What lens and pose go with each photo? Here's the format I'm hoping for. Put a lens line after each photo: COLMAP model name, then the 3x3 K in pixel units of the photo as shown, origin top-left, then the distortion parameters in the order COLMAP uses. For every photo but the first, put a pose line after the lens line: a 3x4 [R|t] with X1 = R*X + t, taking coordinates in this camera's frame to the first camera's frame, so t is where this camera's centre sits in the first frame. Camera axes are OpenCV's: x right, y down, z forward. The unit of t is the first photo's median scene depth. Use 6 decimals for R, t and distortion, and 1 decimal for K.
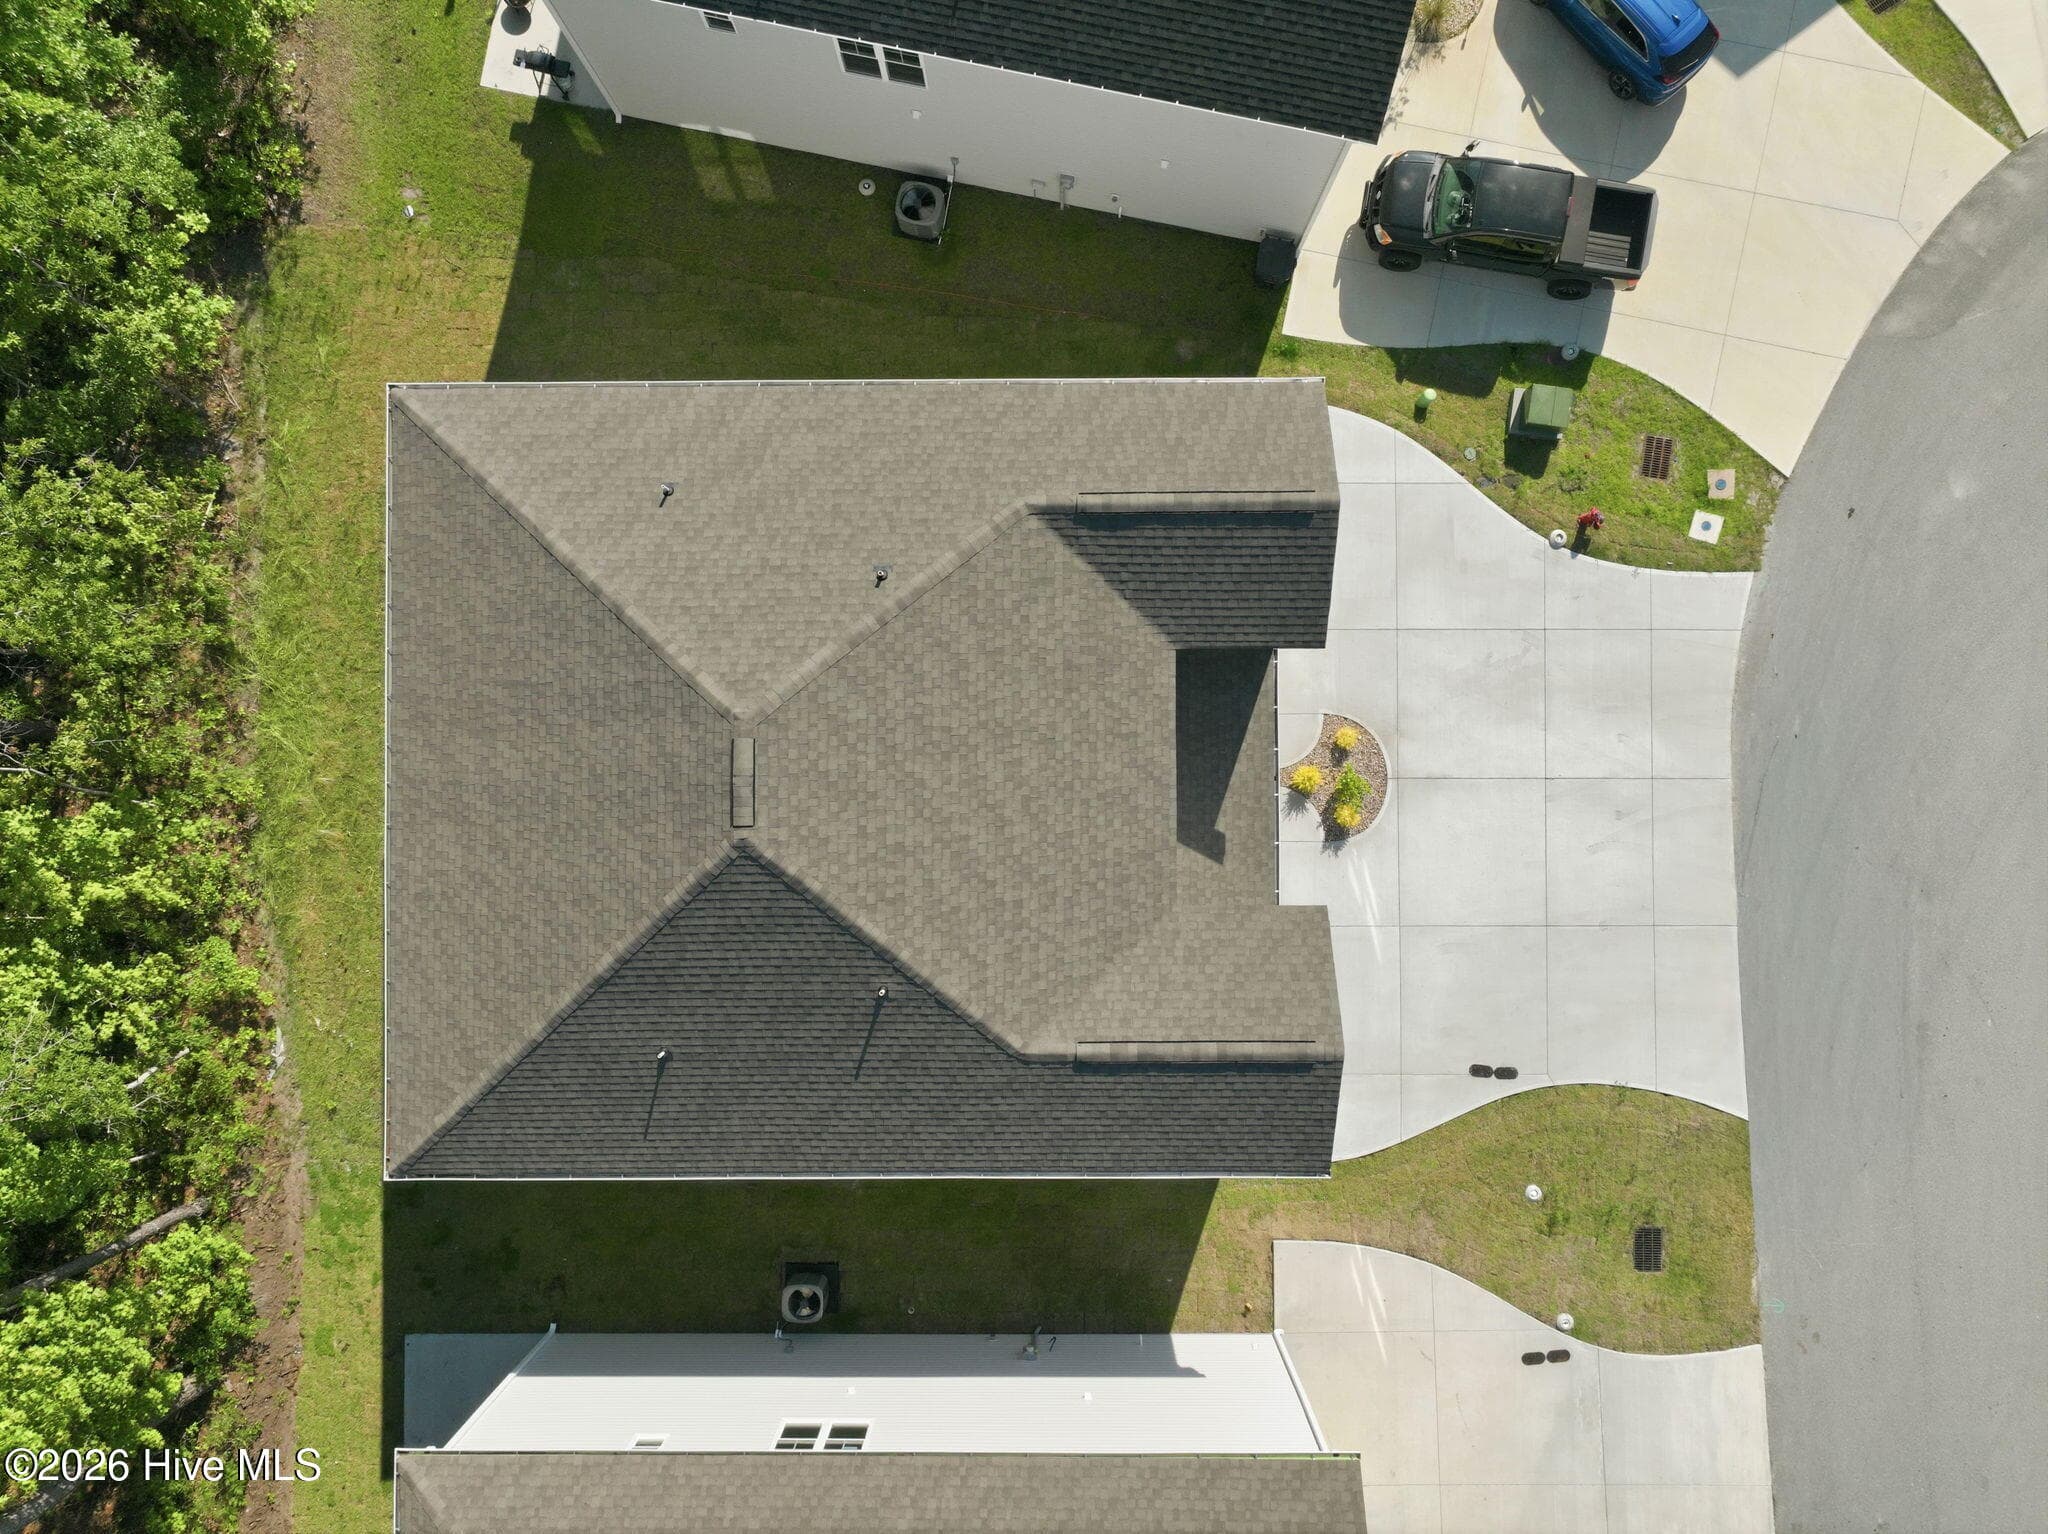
lens RADIAL K [[1442.1, 0, 1033.5], [0, 1442.1, 763.1], [0, 0, 1]] dist [-0.001999, 0.019191]
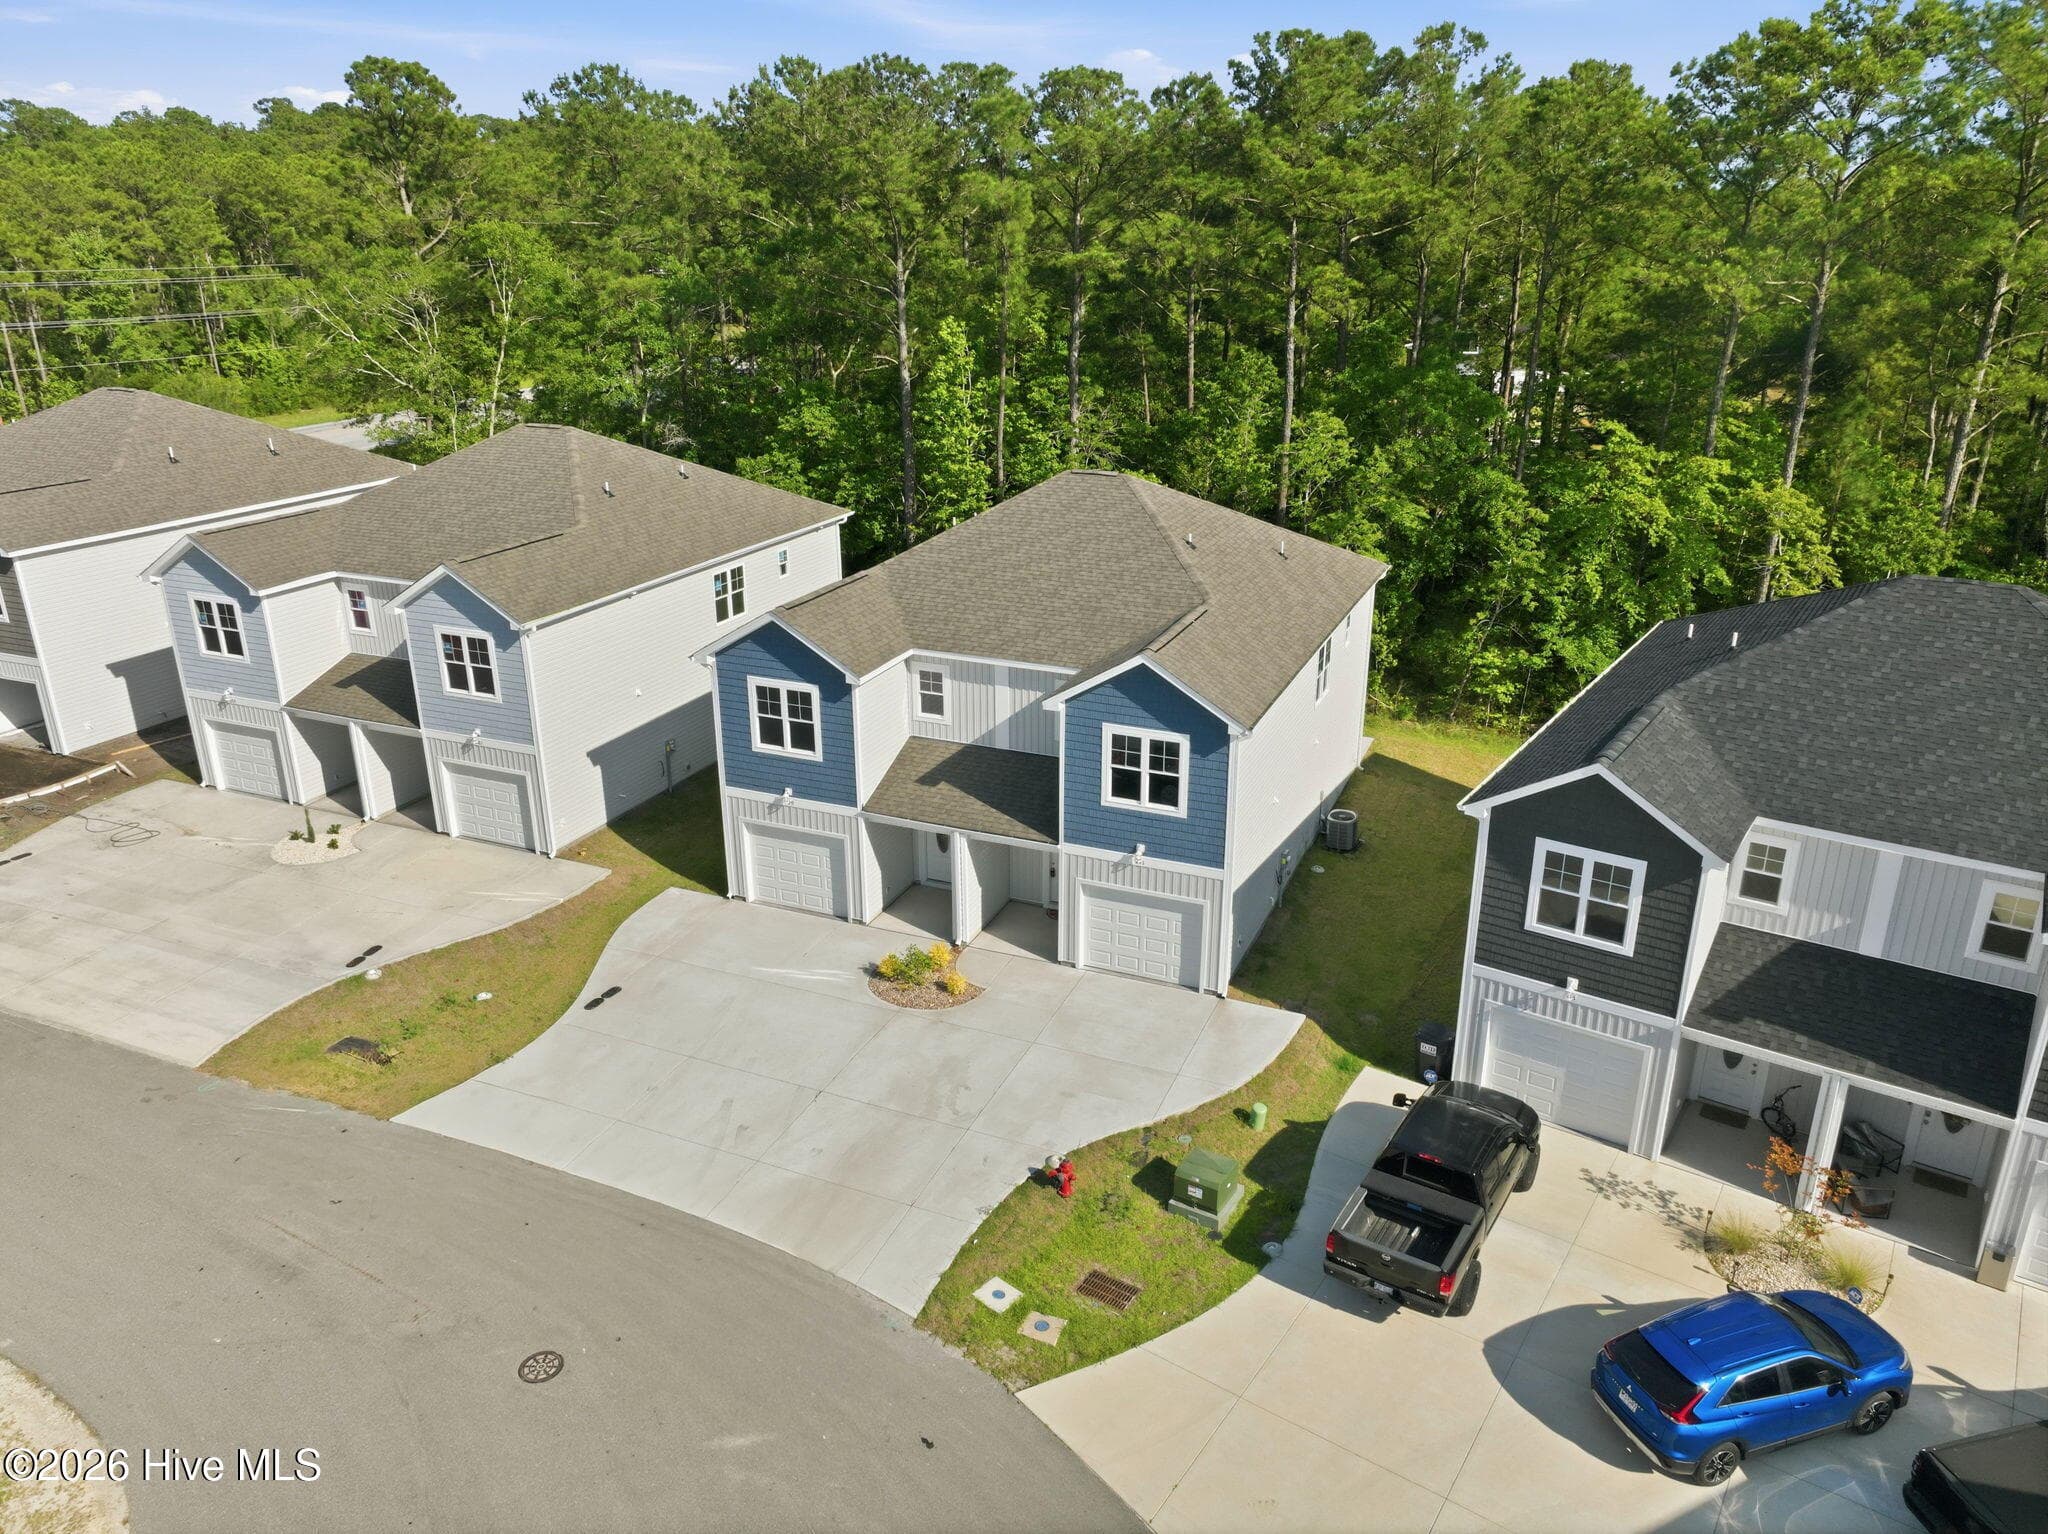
lens RADIAL K [[1442.1, 0, 1033.5], [0, 1442.1, 763.1], [0, 0, 1]] dist [-0.001999, 0.019191]
pose [[-0.393502, 0.334000, -0.856505, 1.032106], [-0.919164, -0.125585, 0.373317, -0.435960], [0.017124, 0.934169, 0.356419, 0.482940]]
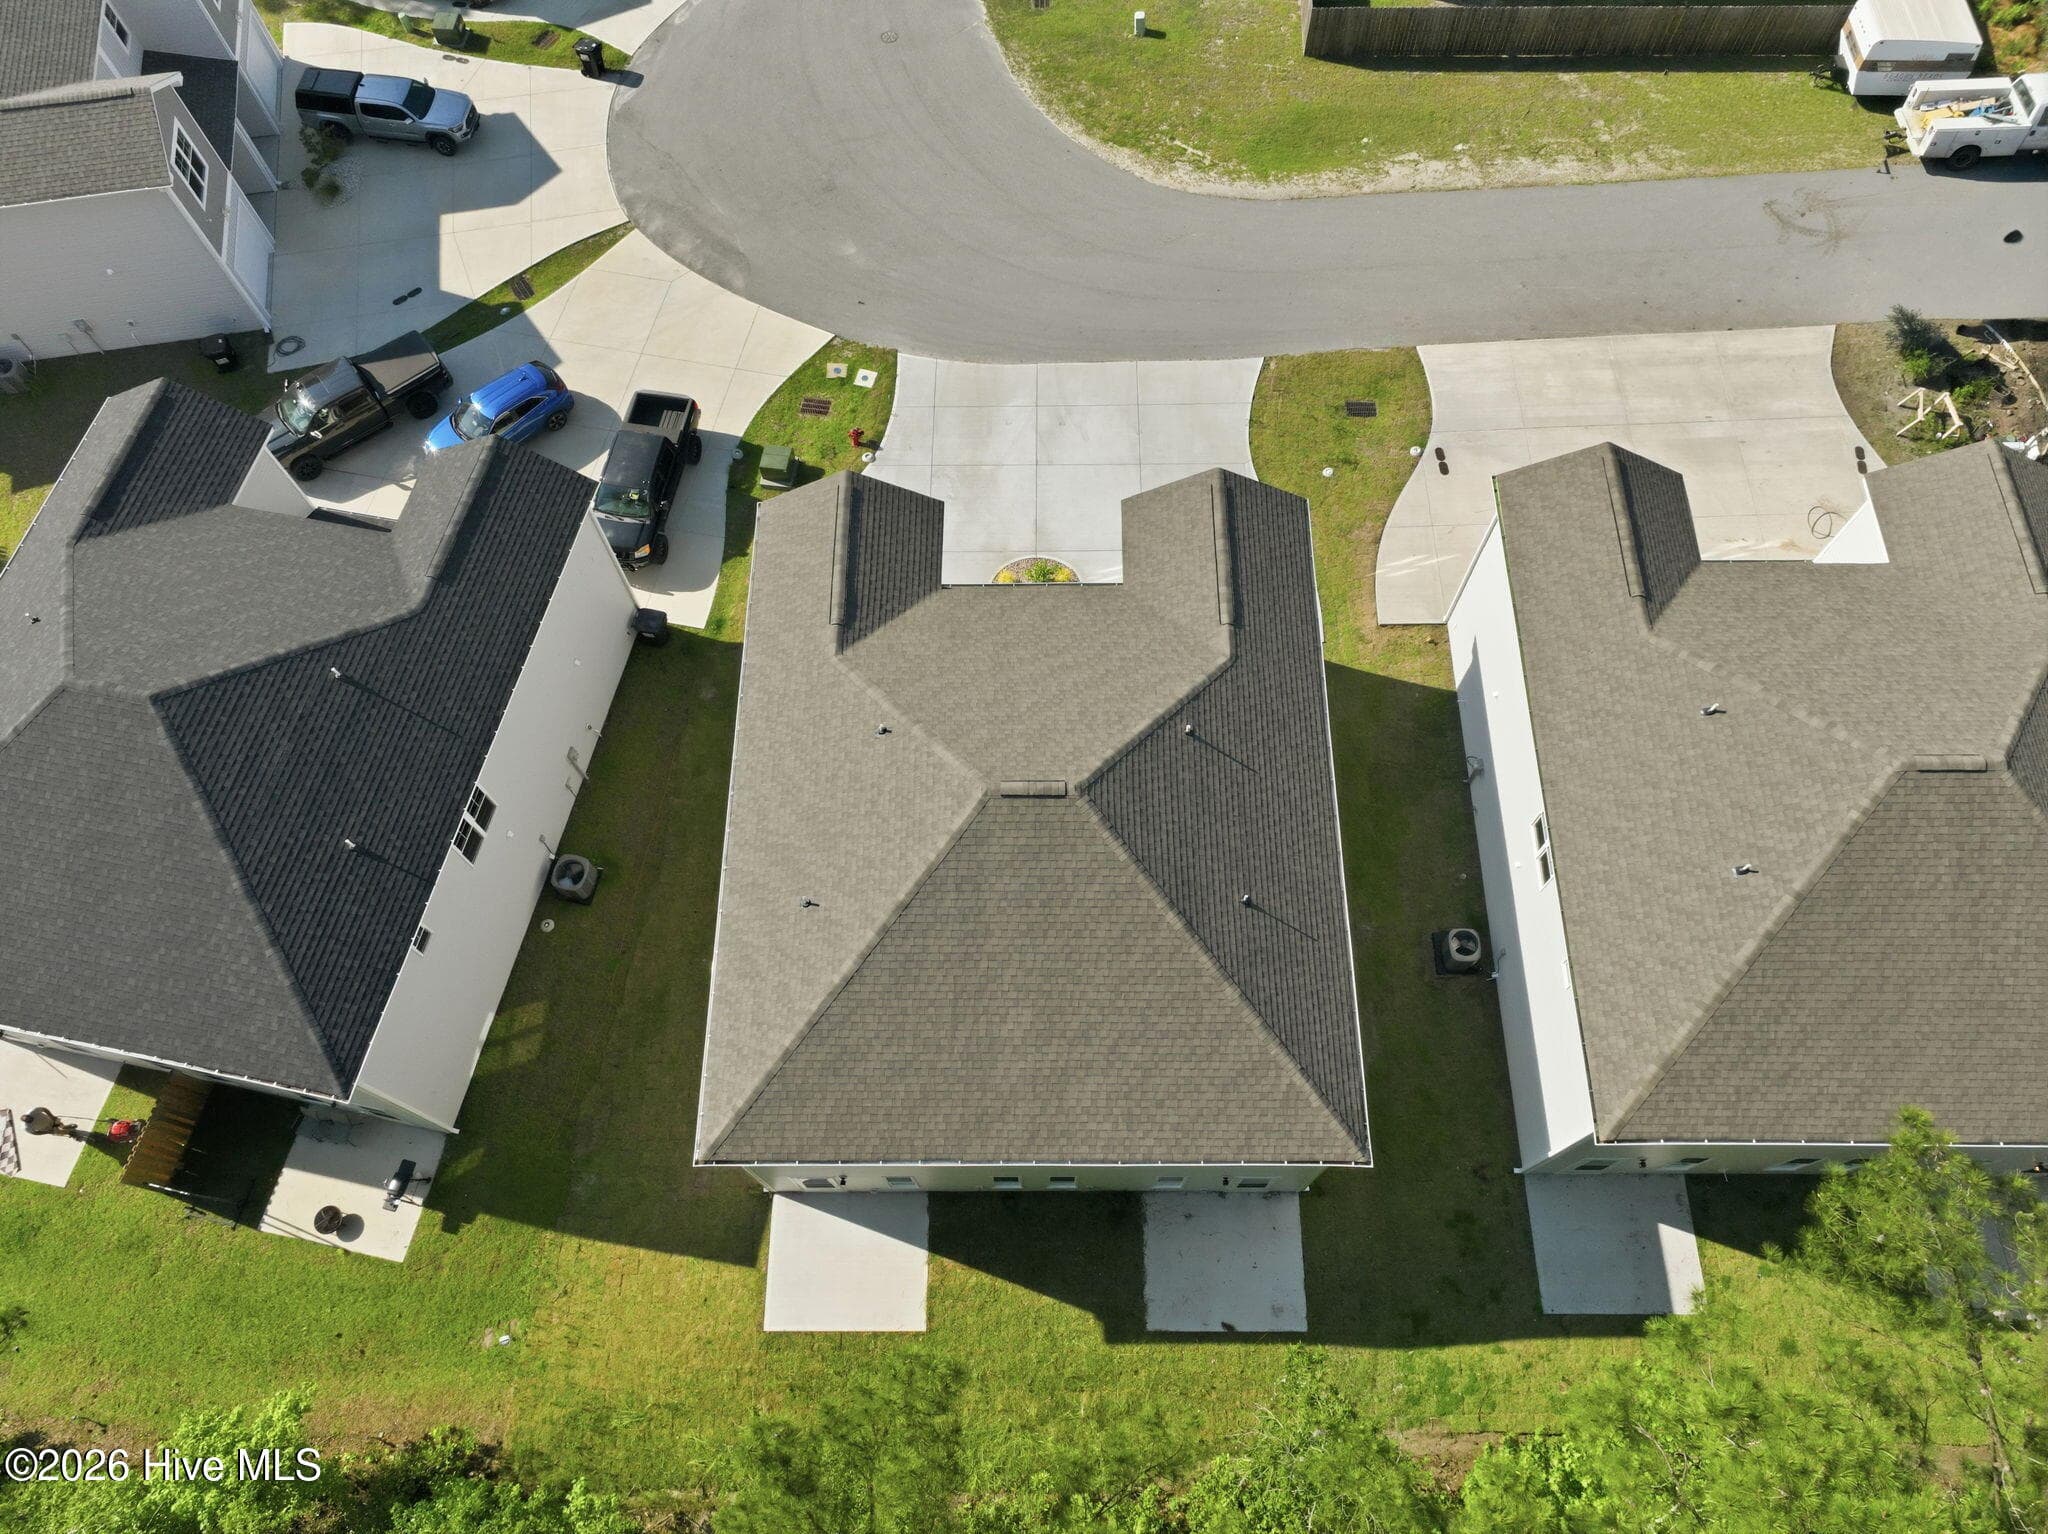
lens RADIAL K [[1442.1, 0, 1033.5], [0, 1442.1, 763.1], [0, 0, 1]] dist [-0.001999, 0.019191]
pose [[0.004177, -0.903276, 0.429040, -0.526315], [0.999991, 0.004251, -0.000787, 0.010106], [-0.001113, 0.429039, 0.903285, -0.159695]]
